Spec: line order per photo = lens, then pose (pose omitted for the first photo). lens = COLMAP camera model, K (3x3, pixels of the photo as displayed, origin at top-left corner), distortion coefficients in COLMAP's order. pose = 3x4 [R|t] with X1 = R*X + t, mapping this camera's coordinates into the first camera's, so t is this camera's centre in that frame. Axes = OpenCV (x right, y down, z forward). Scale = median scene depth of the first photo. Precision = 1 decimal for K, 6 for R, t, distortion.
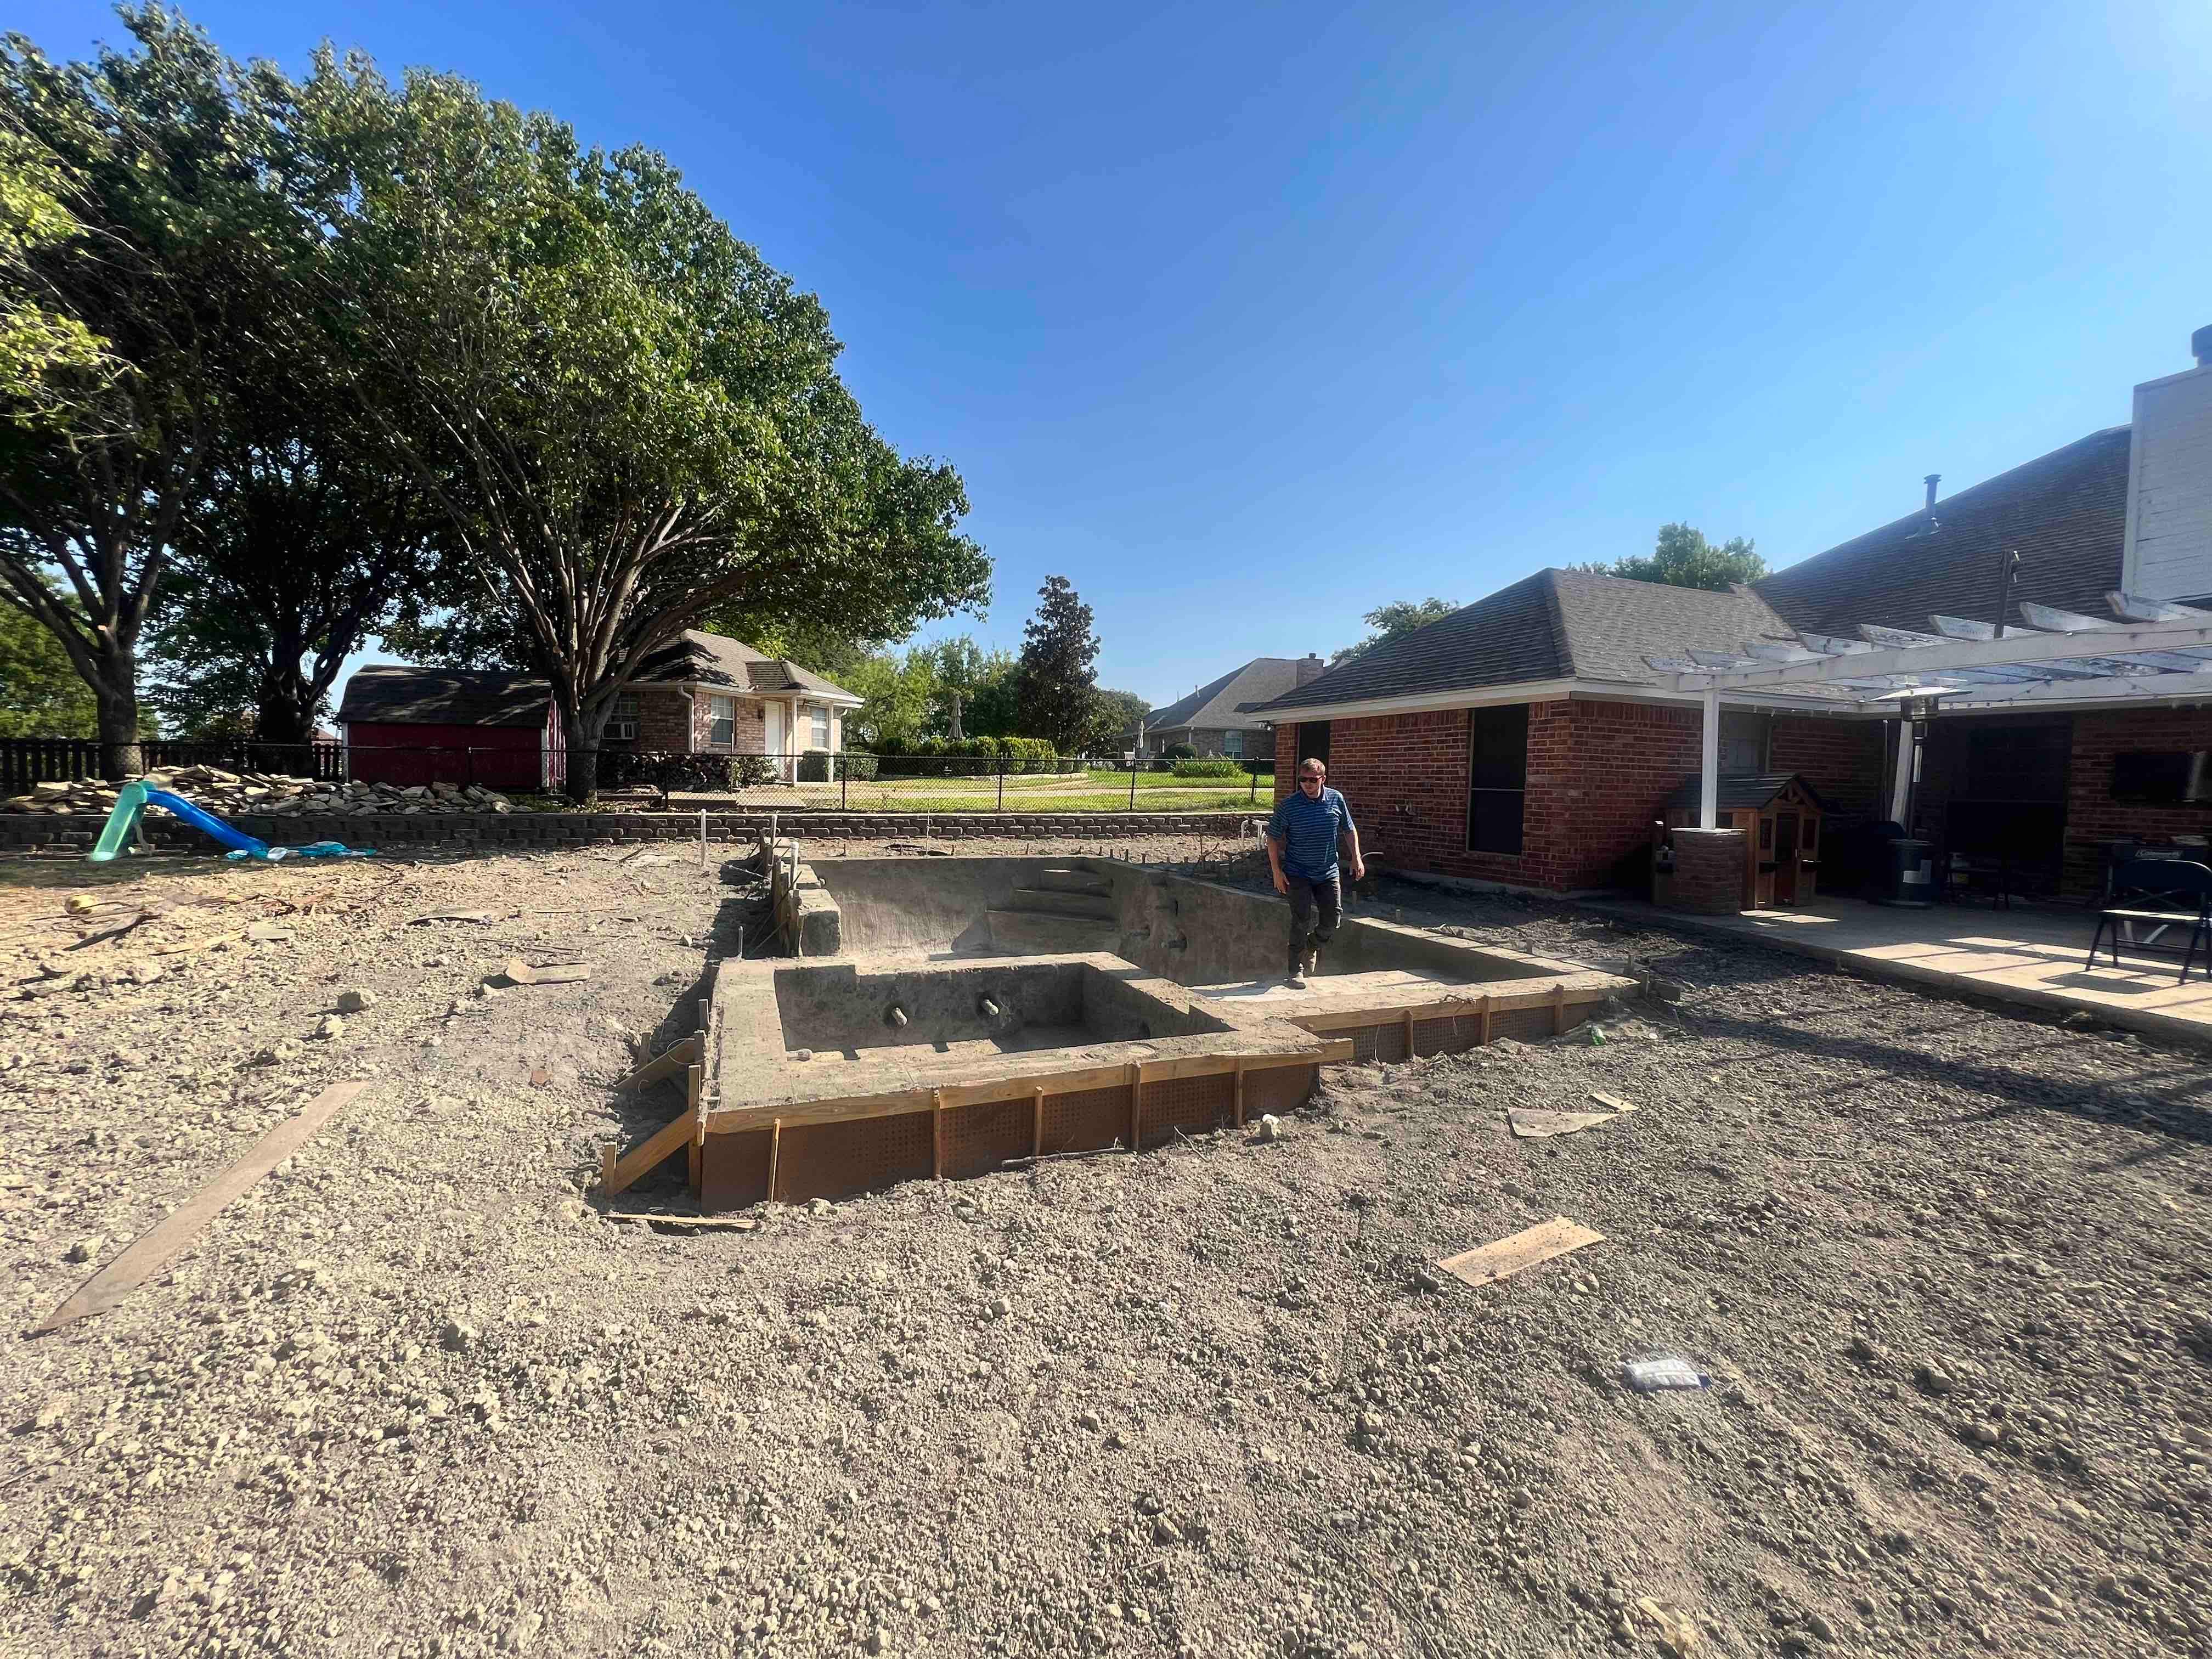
lens RADIAL K [[893.8, 0, 1093.7], [0, 893.8, 831.7], [0, 0, 1]] dist [-0.000297, 0.000014]
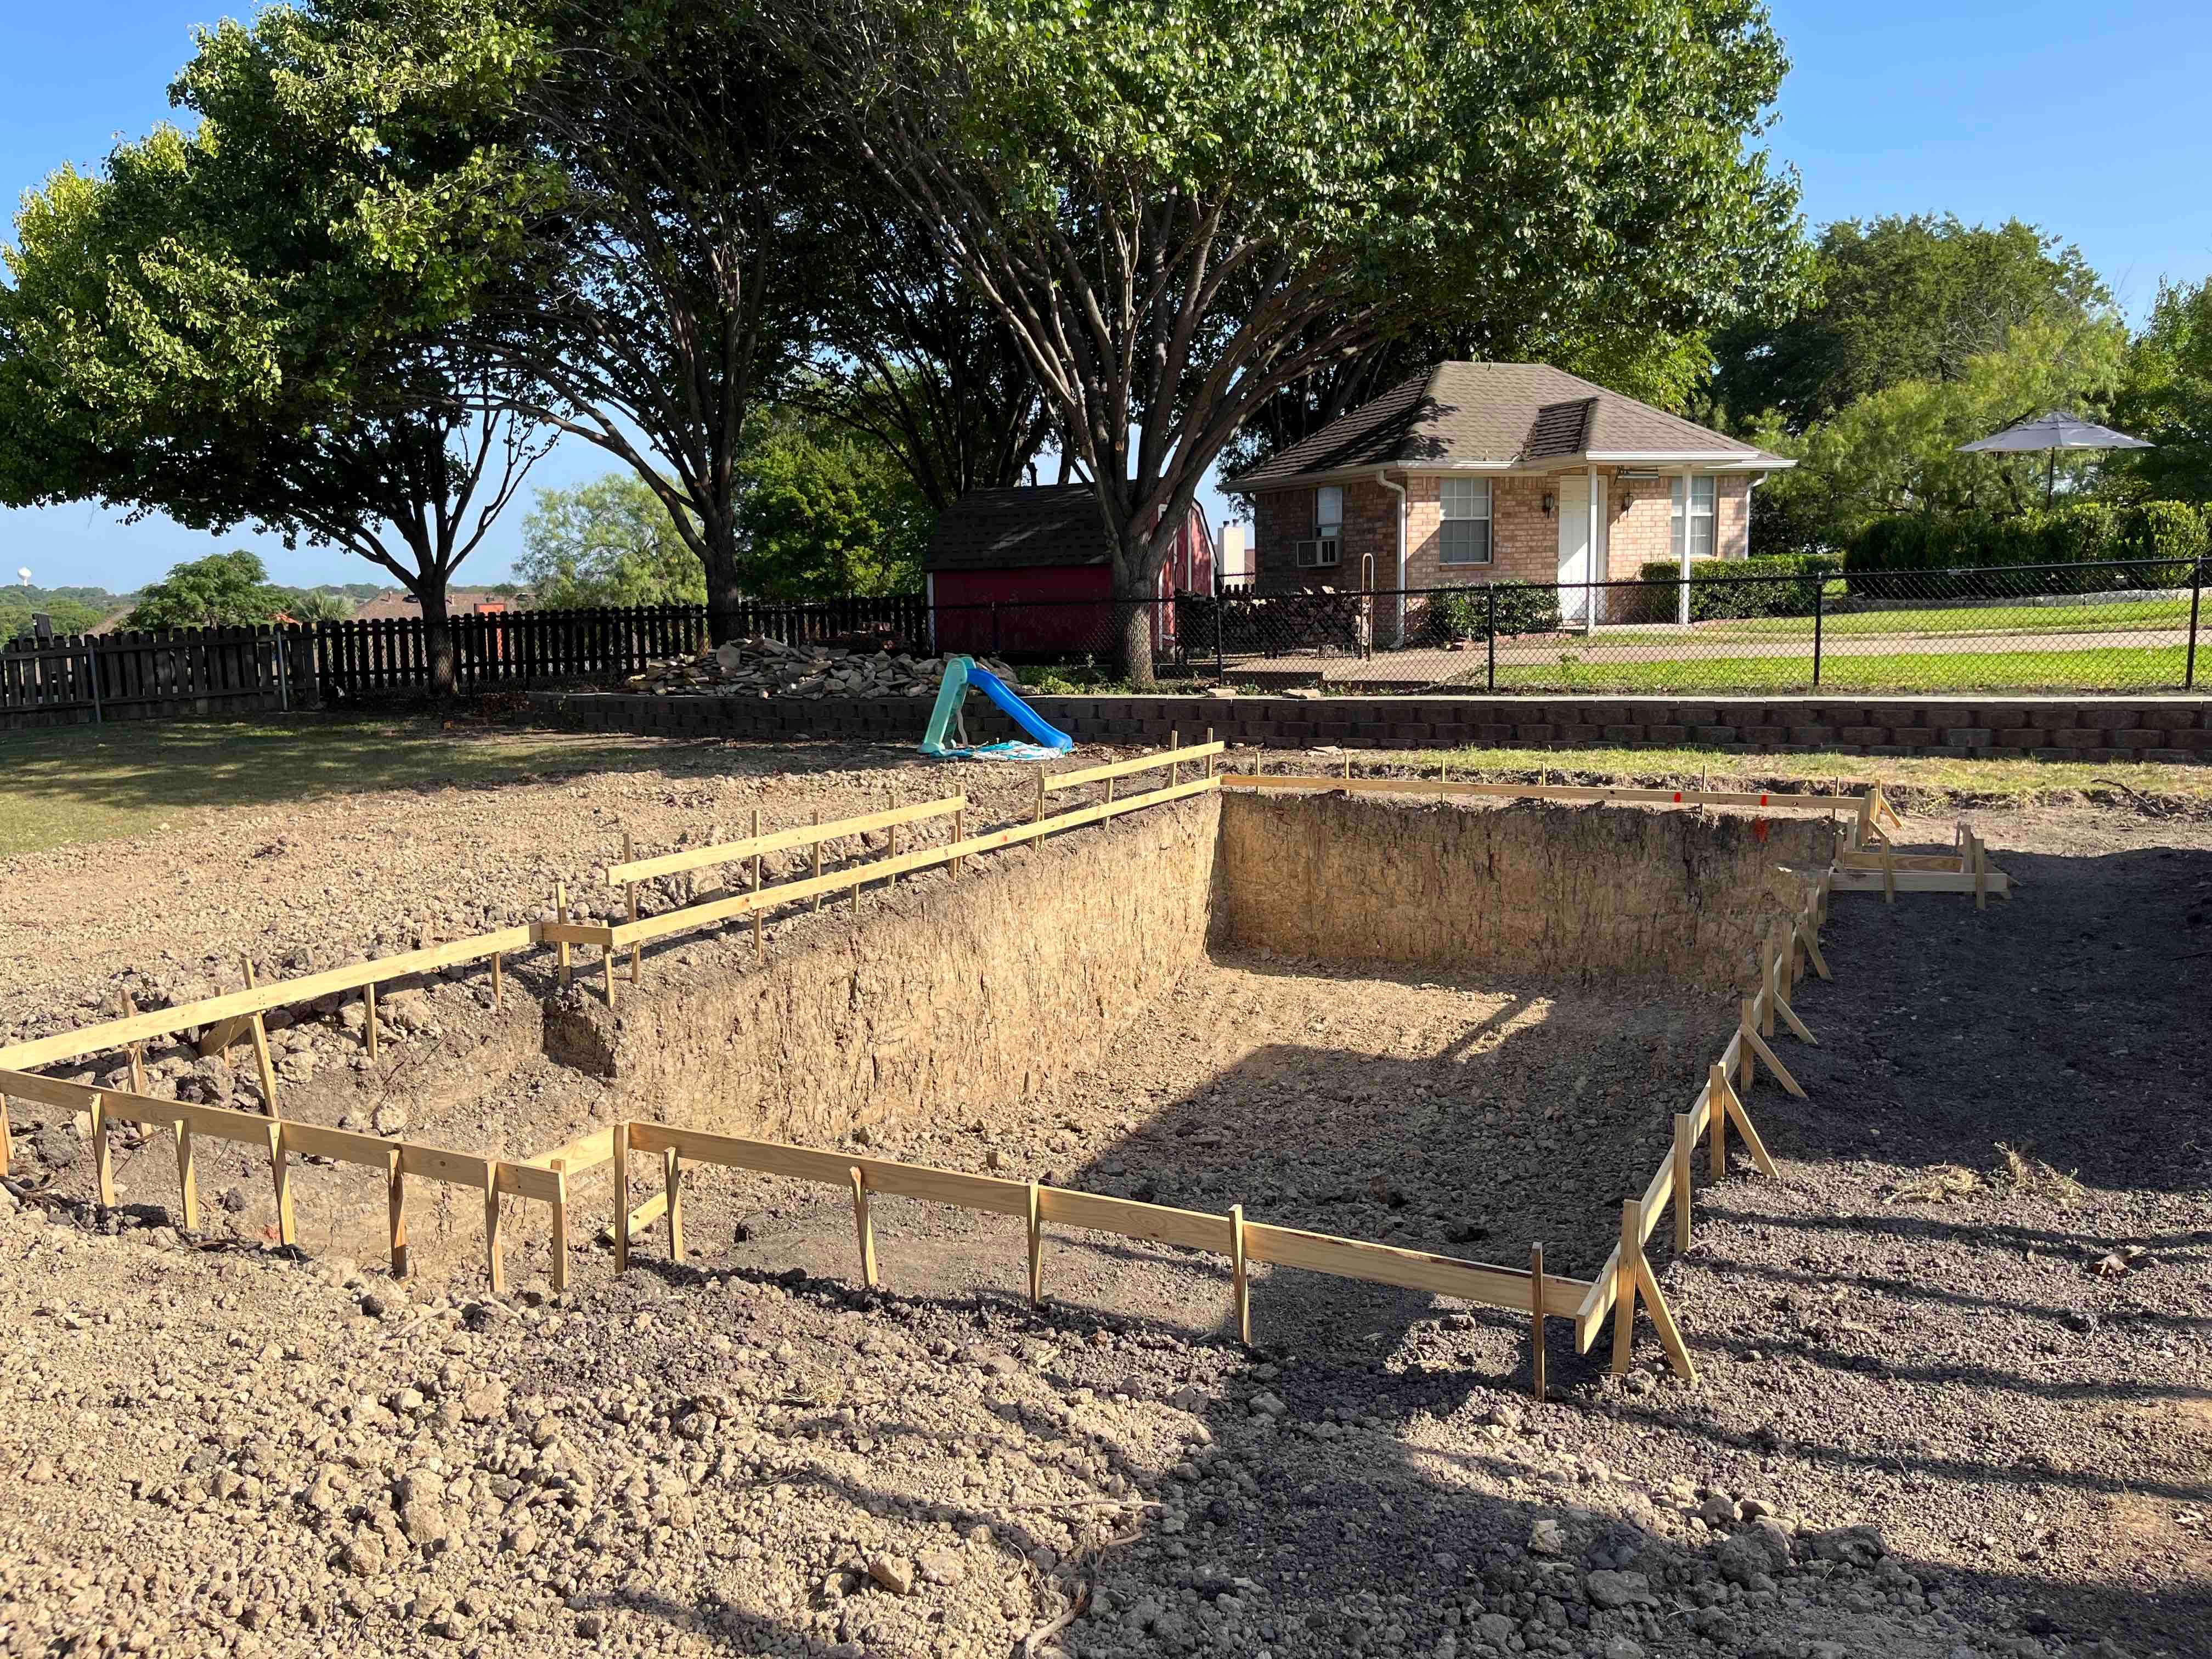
lens RADIAL K [[1704.7, 0, 1112.7], [0, 1704.7, 853.0], [0, 0, 1]] dist [0.067354, -0.080990]
pose [[0.650624, 0.076291, -0.755558, 0.247207], [-0.009719, 0.995696, 0.092170, -0.012085], [0.759338, -0.052625, 0.648565, 0.101626]]
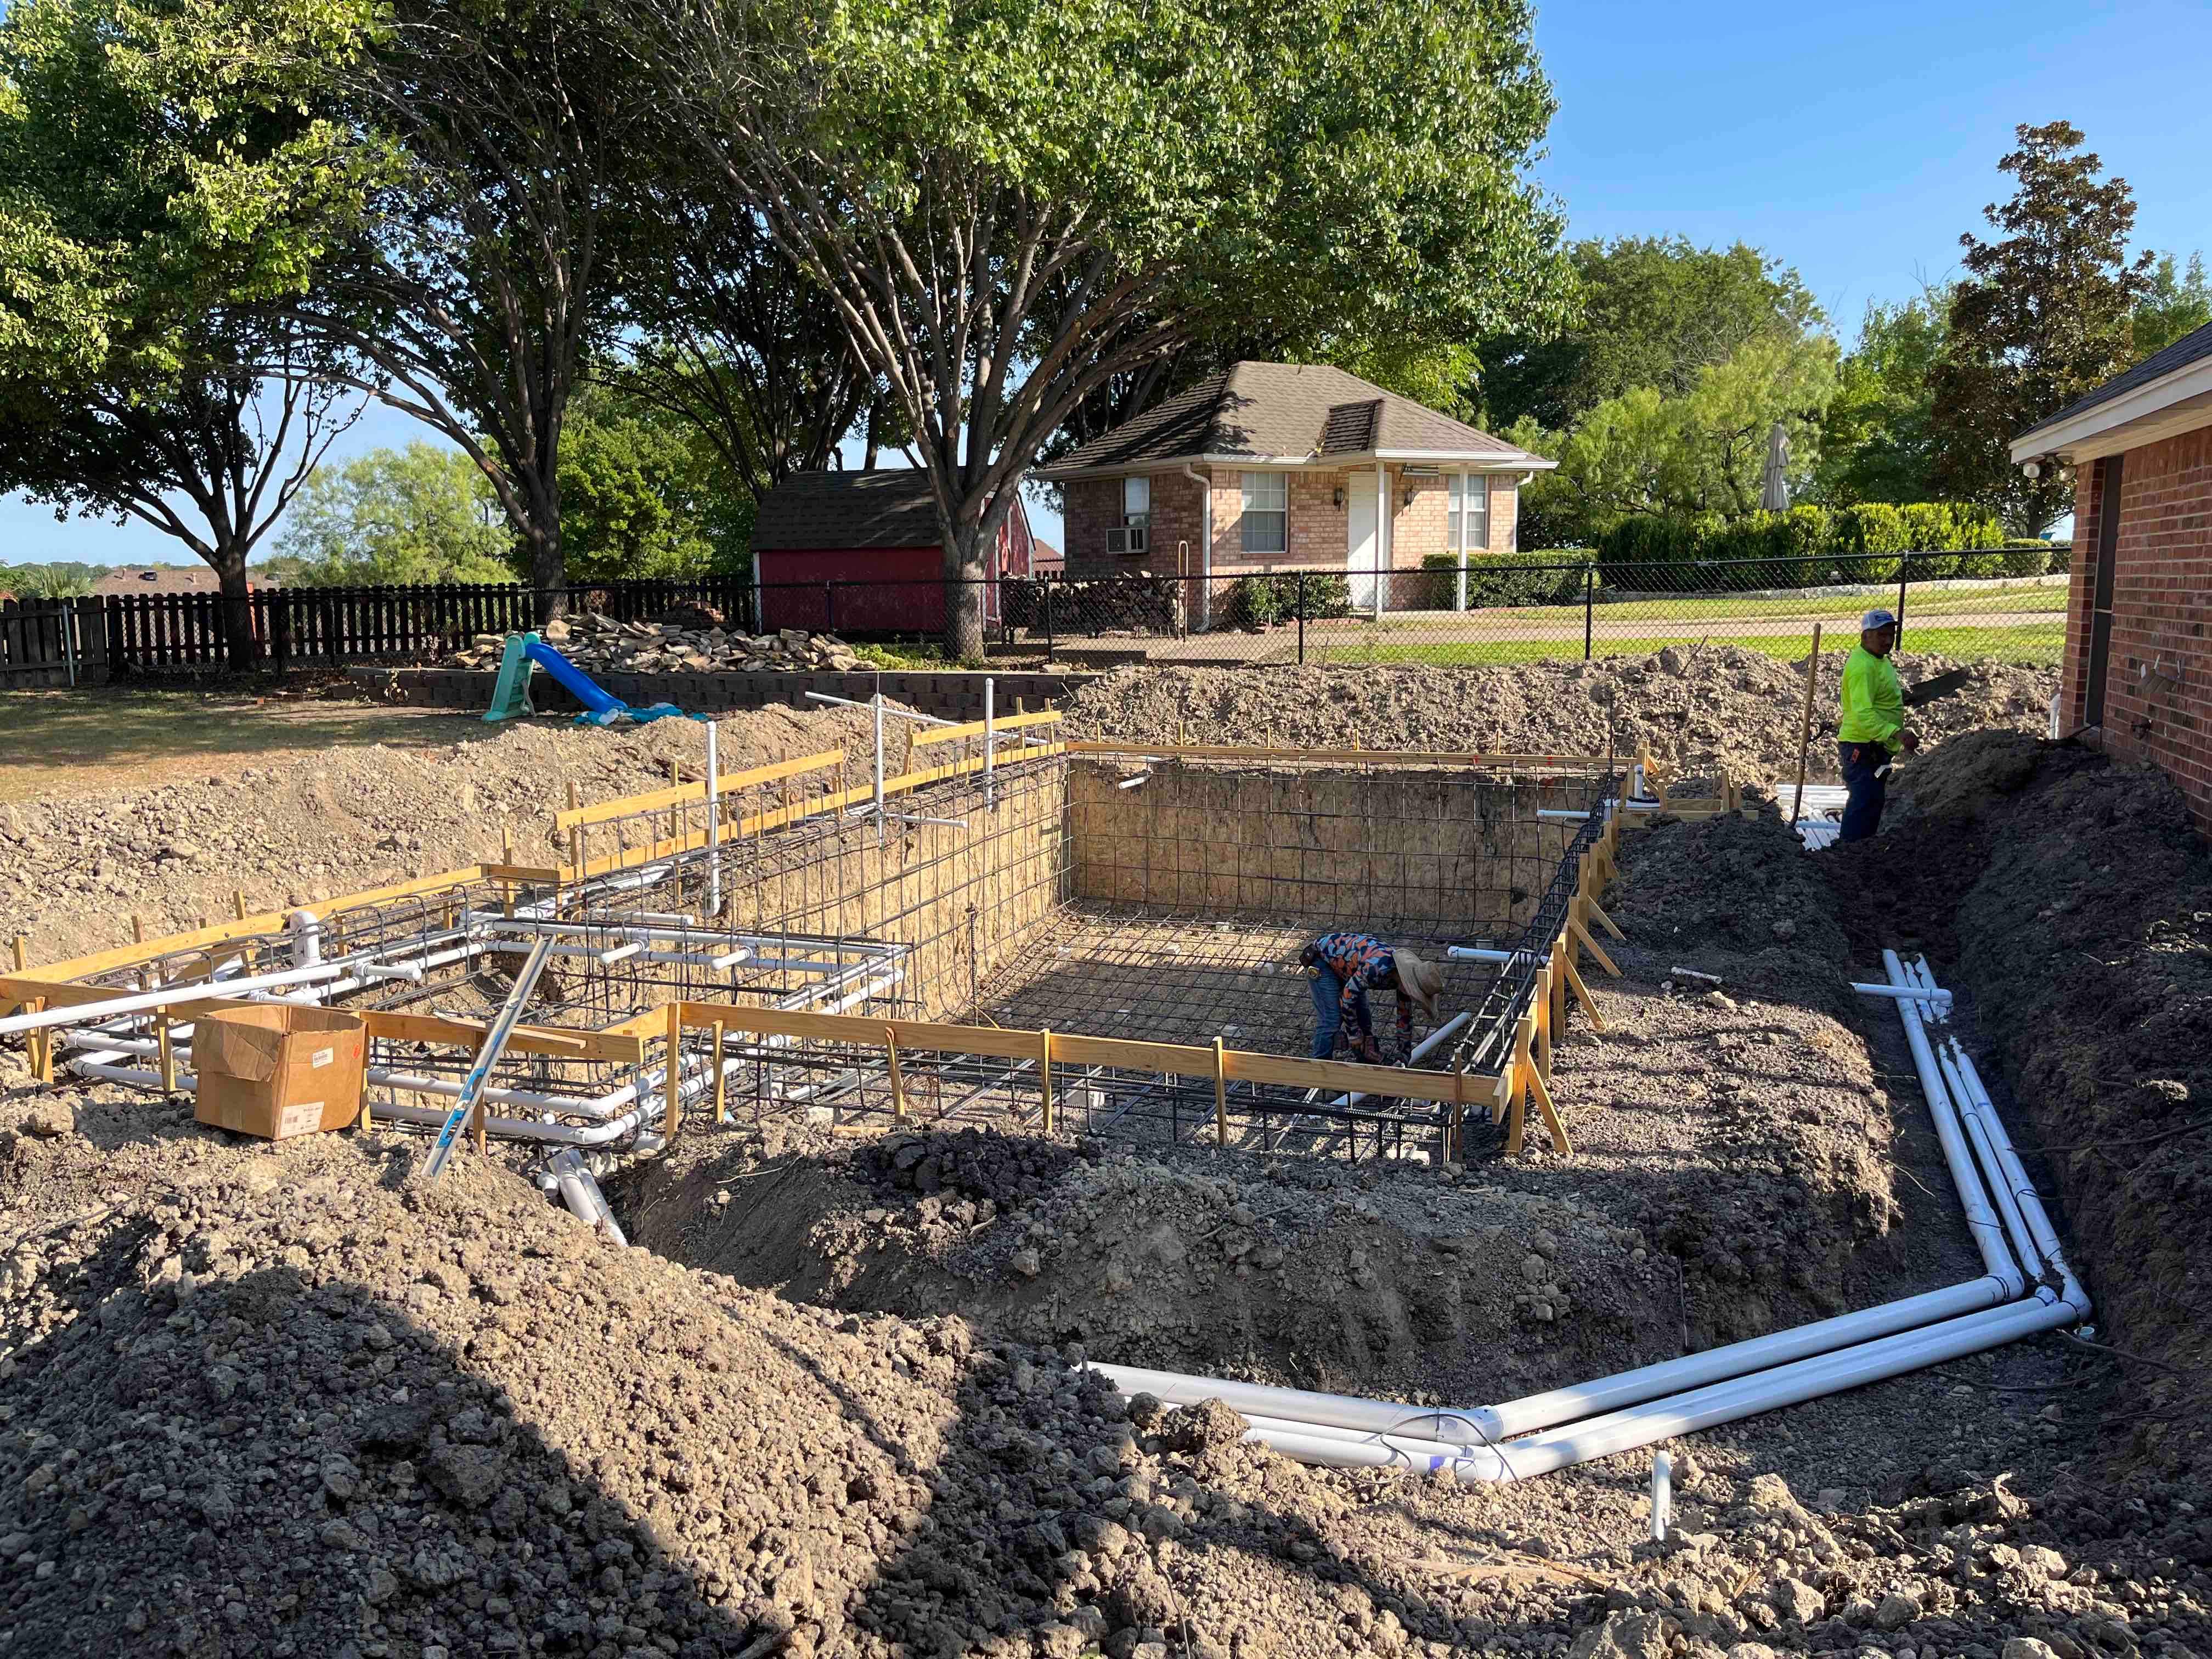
lens RADIAL K [[1704.7, 0, 1108.0], [0, 1704.7, 844.1], [0, 0, 1]] dist [0.067354, -0.080990]
pose [[0.743515, 0.071110, -0.664928, 0.261643], [-0.013015, 0.995680, 0.091929, -0.005772], [0.668593, -0.059697, 0.741228, 0.050071]]
